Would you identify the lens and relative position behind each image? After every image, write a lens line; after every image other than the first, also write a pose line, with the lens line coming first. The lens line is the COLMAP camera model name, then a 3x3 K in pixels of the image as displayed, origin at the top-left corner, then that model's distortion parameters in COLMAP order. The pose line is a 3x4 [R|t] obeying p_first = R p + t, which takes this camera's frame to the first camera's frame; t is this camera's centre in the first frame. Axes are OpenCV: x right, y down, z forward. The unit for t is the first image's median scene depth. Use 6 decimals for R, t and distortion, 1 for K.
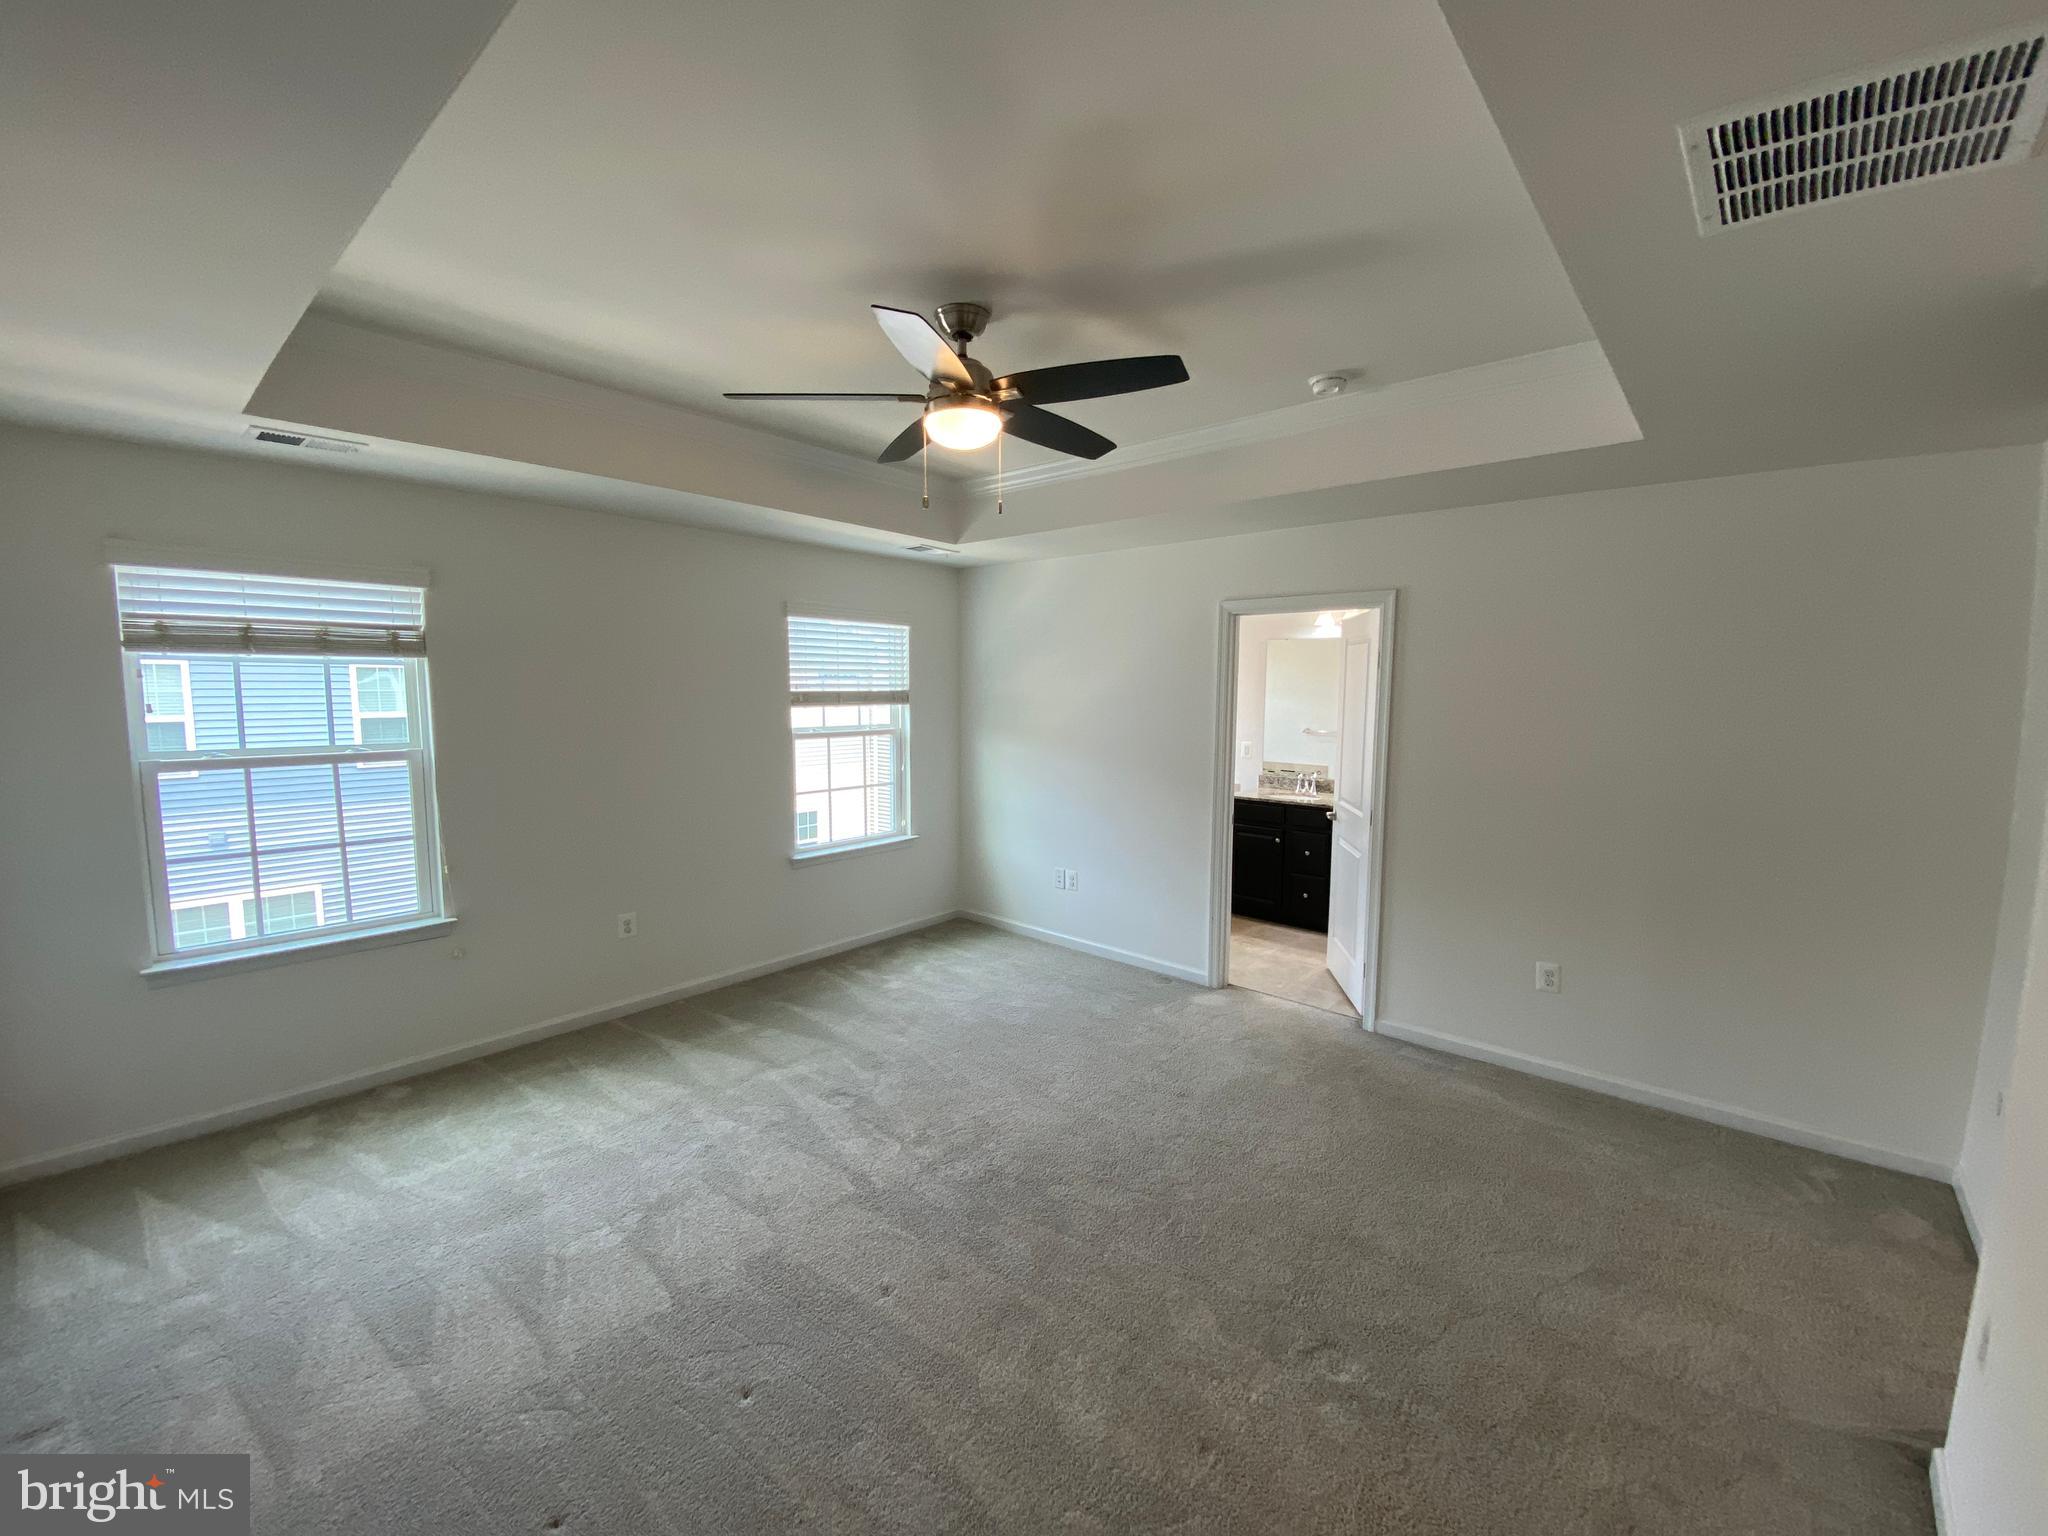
lens RADIAL K [[835.8, 0, 1033.7], [0, 835.8, 777.7], [0, 0, 1]] dist [0.005896, -0.009553]
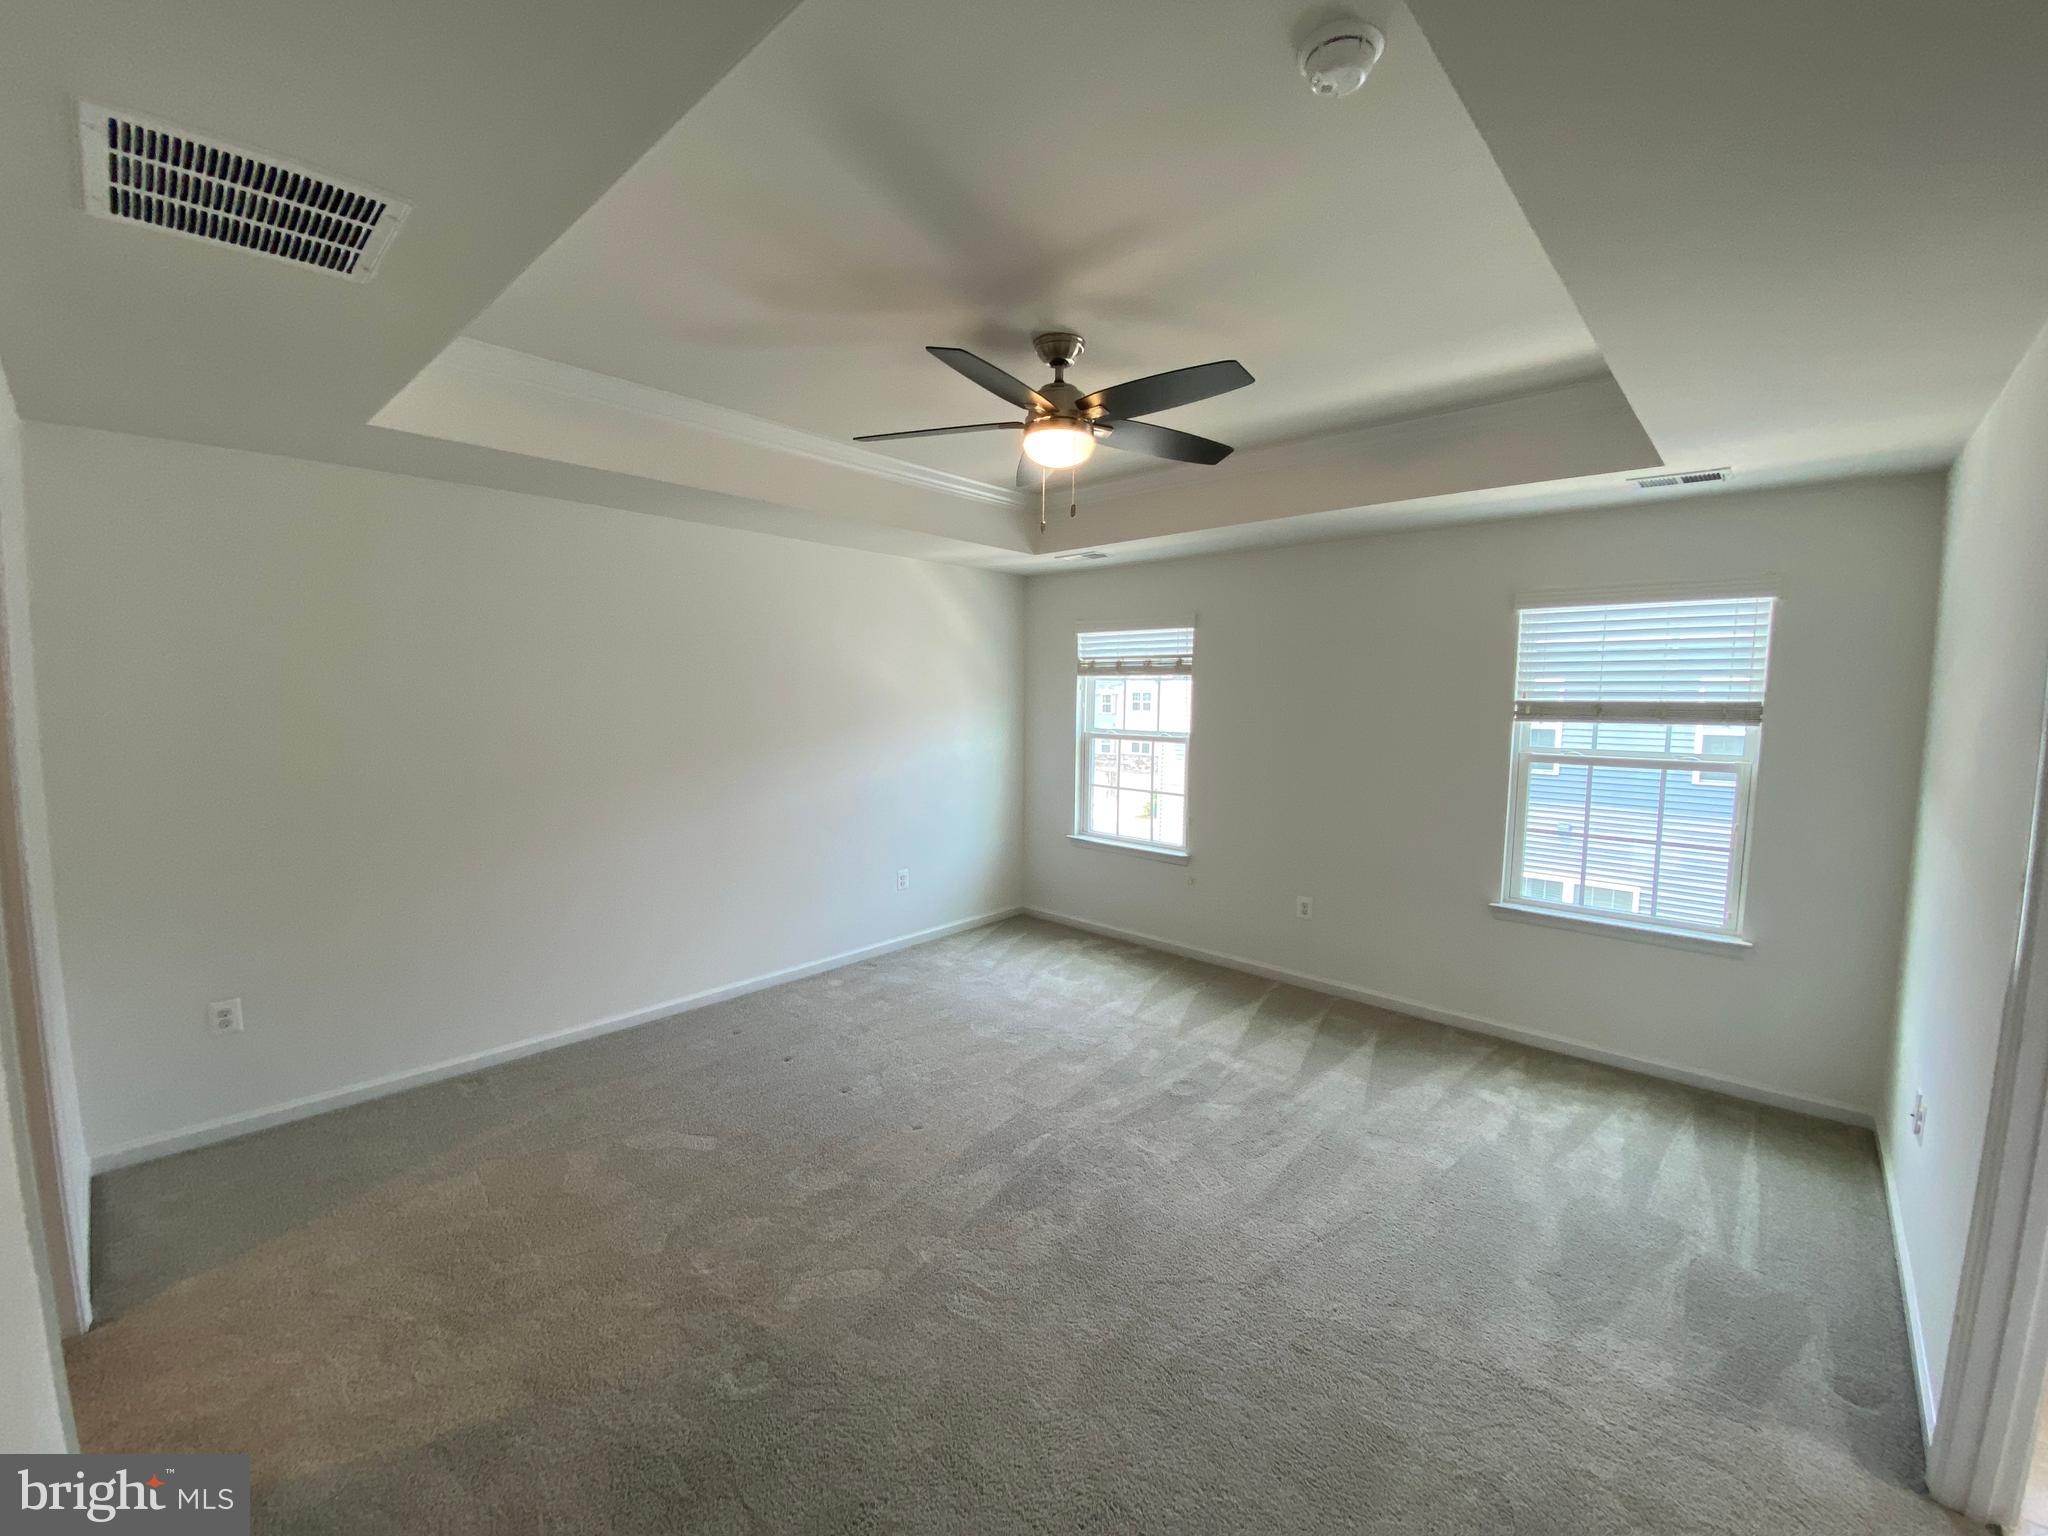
lens RADIAL K [[835.8, 0, 1021.5], [0, 835.8, 766.9], [0, 0, 1]] dist [0.005896, -0.009553]
pose [[-0.053779, 0.079528, -0.995381, 0.616273], [-0.117901, 0.989345, 0.085415, -0.059077], [0.991568, 0.121950, -0.043830, 0.632333]]
